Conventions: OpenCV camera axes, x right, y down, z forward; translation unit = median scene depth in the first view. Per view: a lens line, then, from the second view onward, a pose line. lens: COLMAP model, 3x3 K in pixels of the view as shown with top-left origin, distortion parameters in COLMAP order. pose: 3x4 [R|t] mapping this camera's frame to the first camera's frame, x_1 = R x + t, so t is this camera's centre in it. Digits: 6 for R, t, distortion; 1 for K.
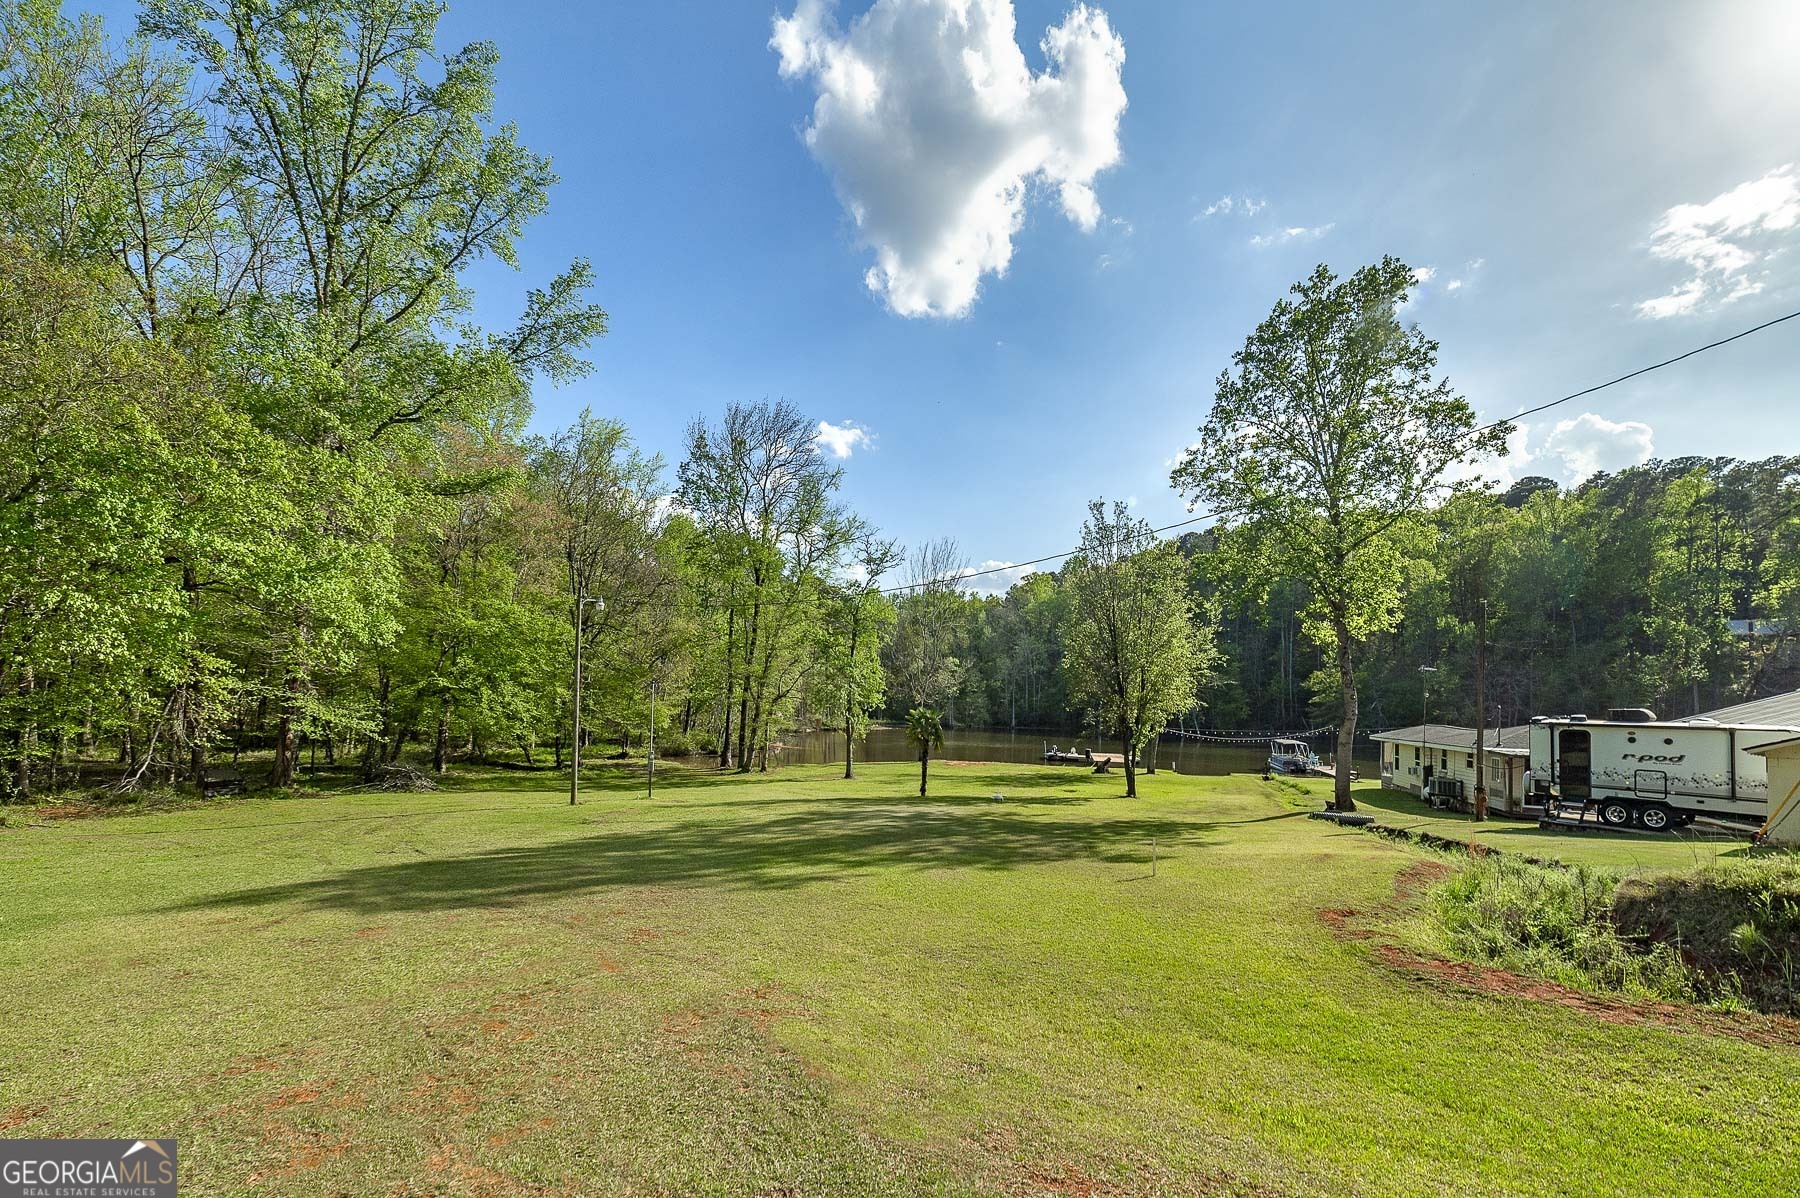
lens RADIAL K [[980.1, 0, 899.6], [0, 980.1, 624.1], [0, 0, 1]] dist [-0.001130, 0.001275]
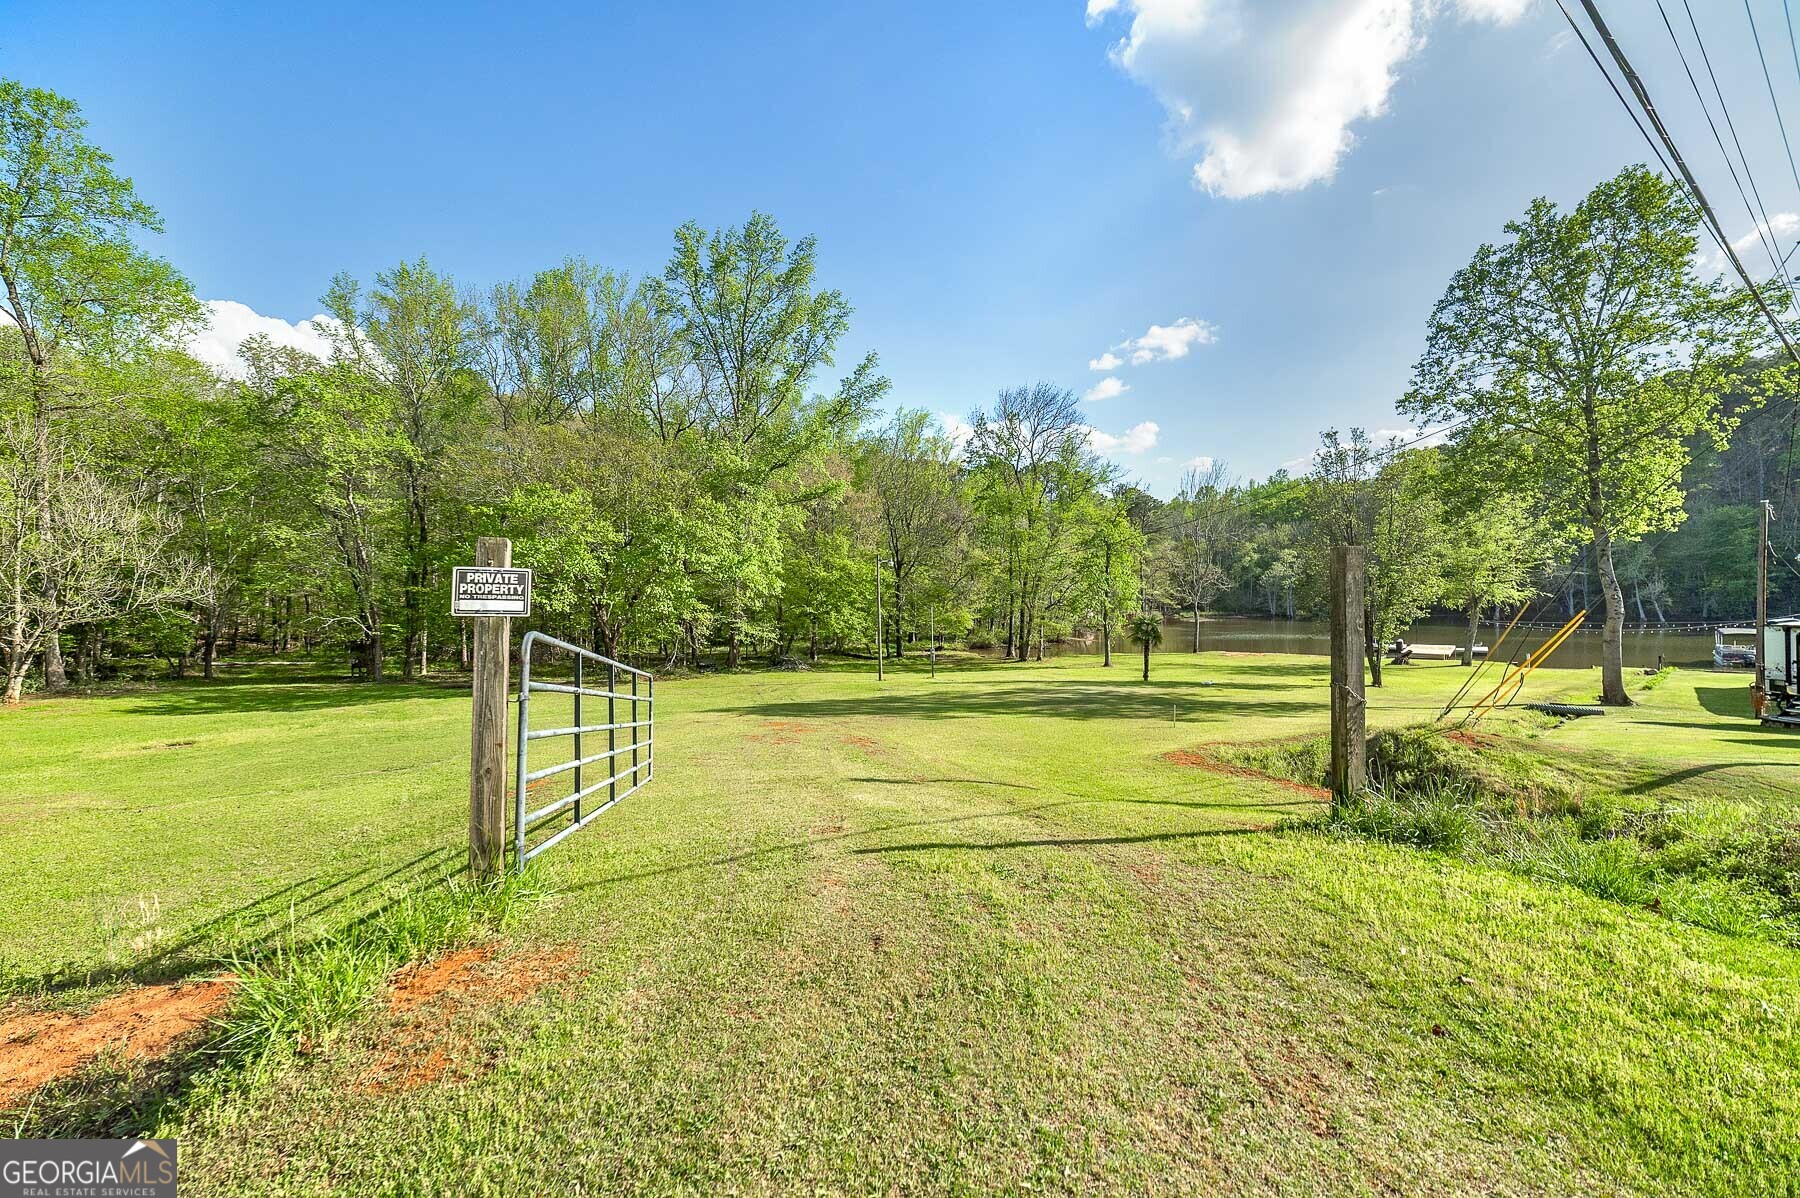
lens RADIAL K [[980.1, 0, 899.6], [0, 980.1, 624.1], [0, 0, 1]] dist [-0.001130, 0.001275]
pose [[0.927749, -0.000114, -0.373204, 0.254144], [0.043843, 0.993109, 0.108687, -0.074493], [0.370620, -0.117196, 0.921361, -0.418628]]
